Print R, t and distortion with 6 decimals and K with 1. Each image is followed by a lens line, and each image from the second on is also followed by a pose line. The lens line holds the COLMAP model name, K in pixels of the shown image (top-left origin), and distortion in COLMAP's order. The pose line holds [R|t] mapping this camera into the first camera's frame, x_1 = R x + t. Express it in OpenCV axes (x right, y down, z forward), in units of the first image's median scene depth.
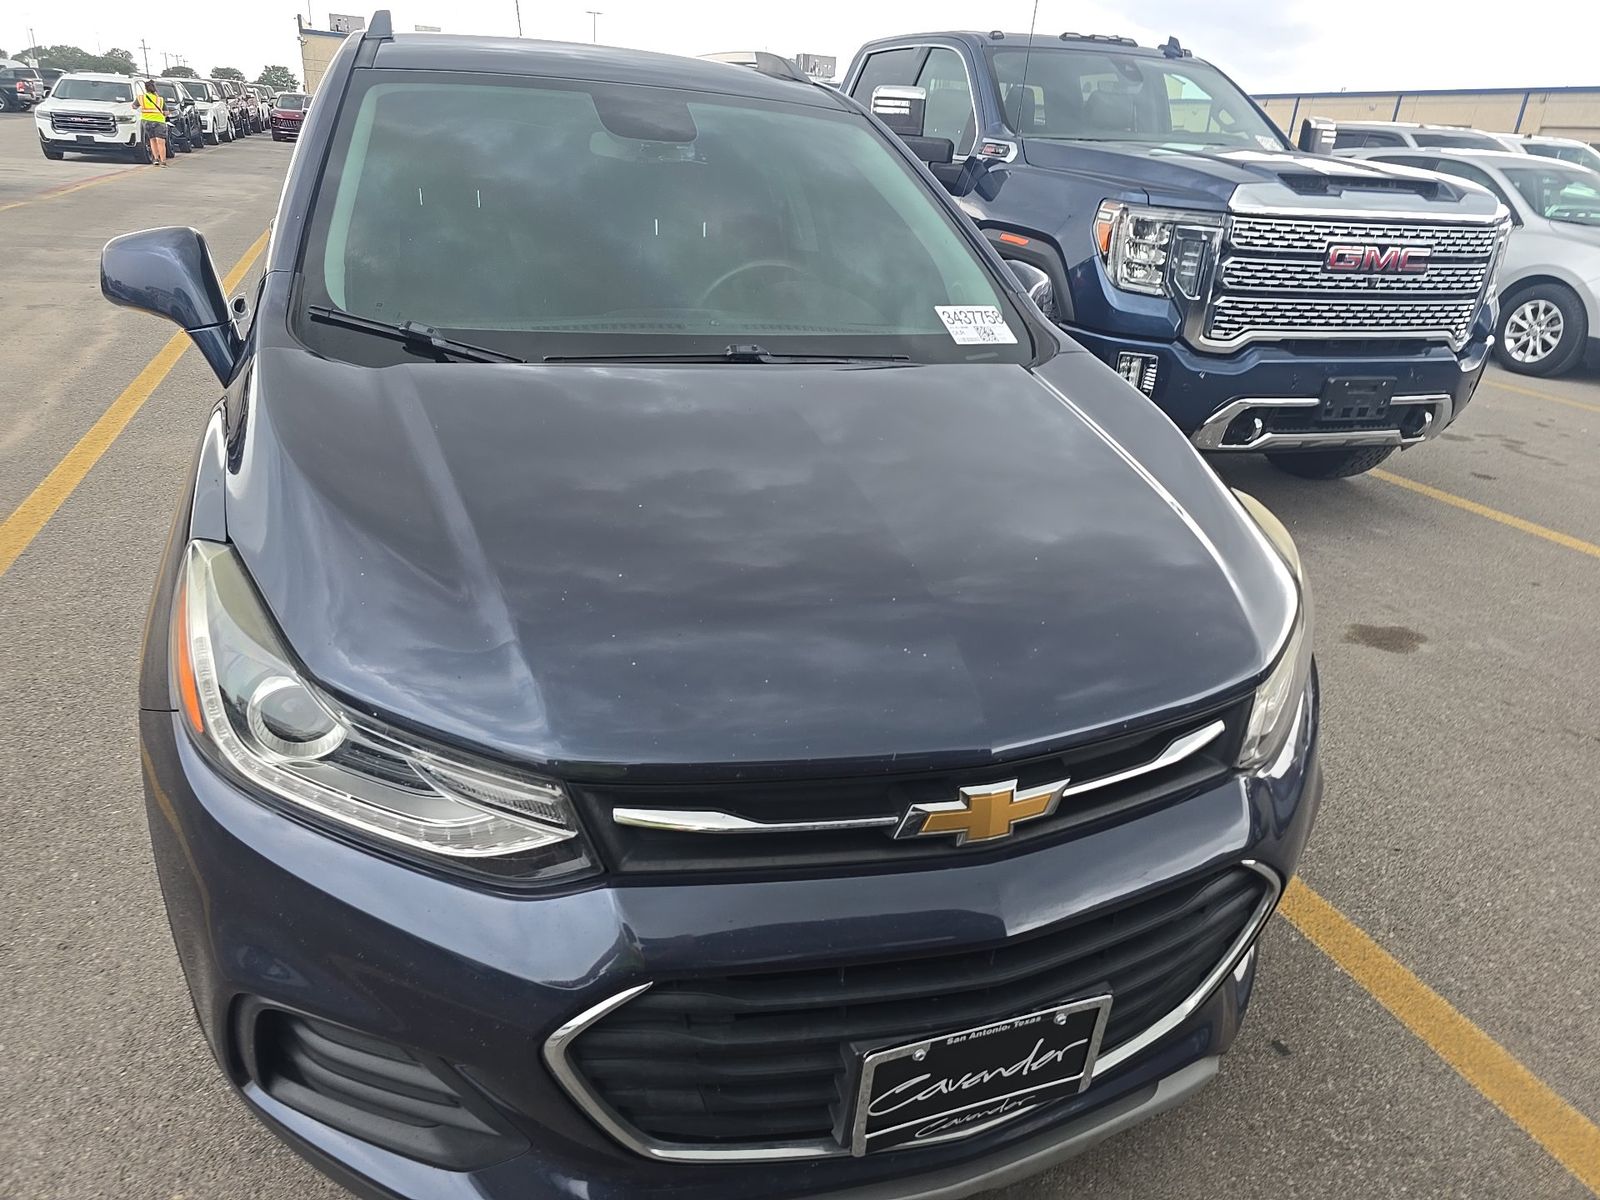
lens RADIAL K [[1055.8, 0, 801.2], [0, 1055.8, 599.6], [0, 0, 1]] dist [0.041155, -0.028629]
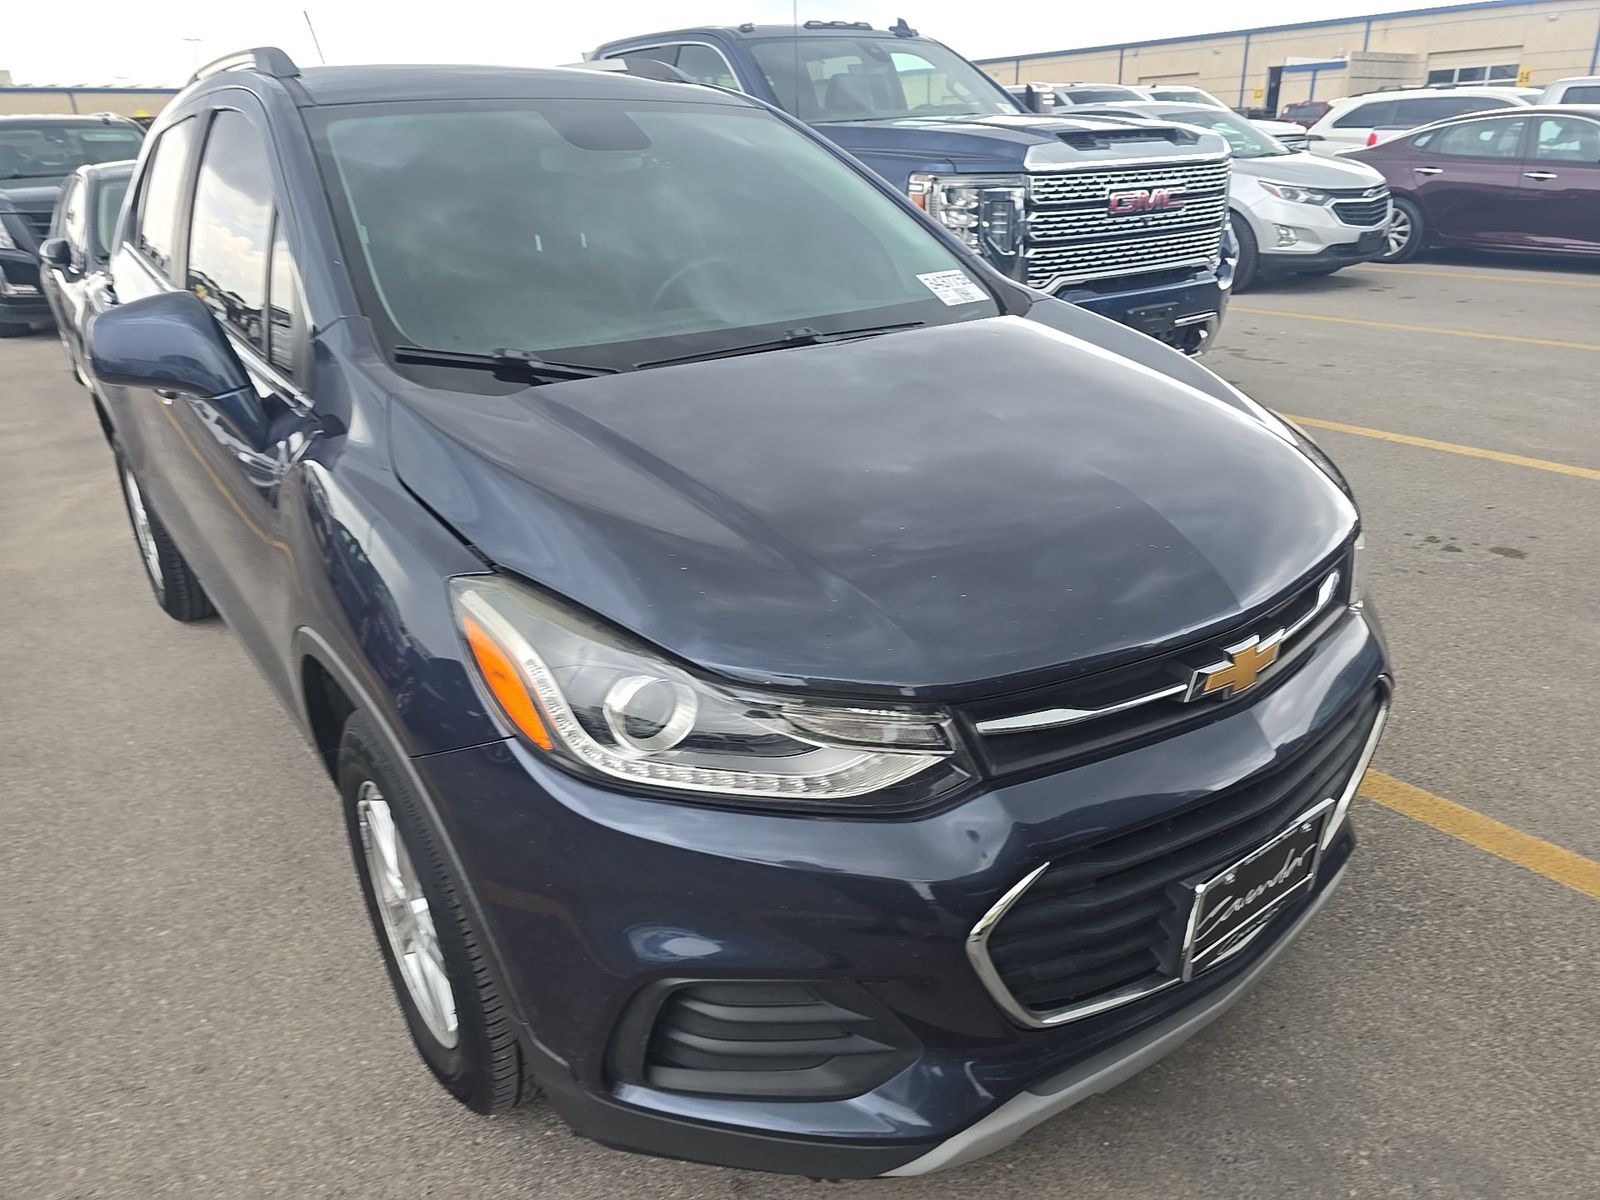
lens RADIAL K [[1055.8, 0, 821.5], [0, 1055.8, 596.7], [0, 0, 1]] dist [0.041155, -0.028629]
pose [[0.956418, -0.192389, 0.219663, -0.124800], [0.192290, 0.981091, 0.022040, 0.001756], [-0.219750, 0.021160, 0.975327, -0.014556]]
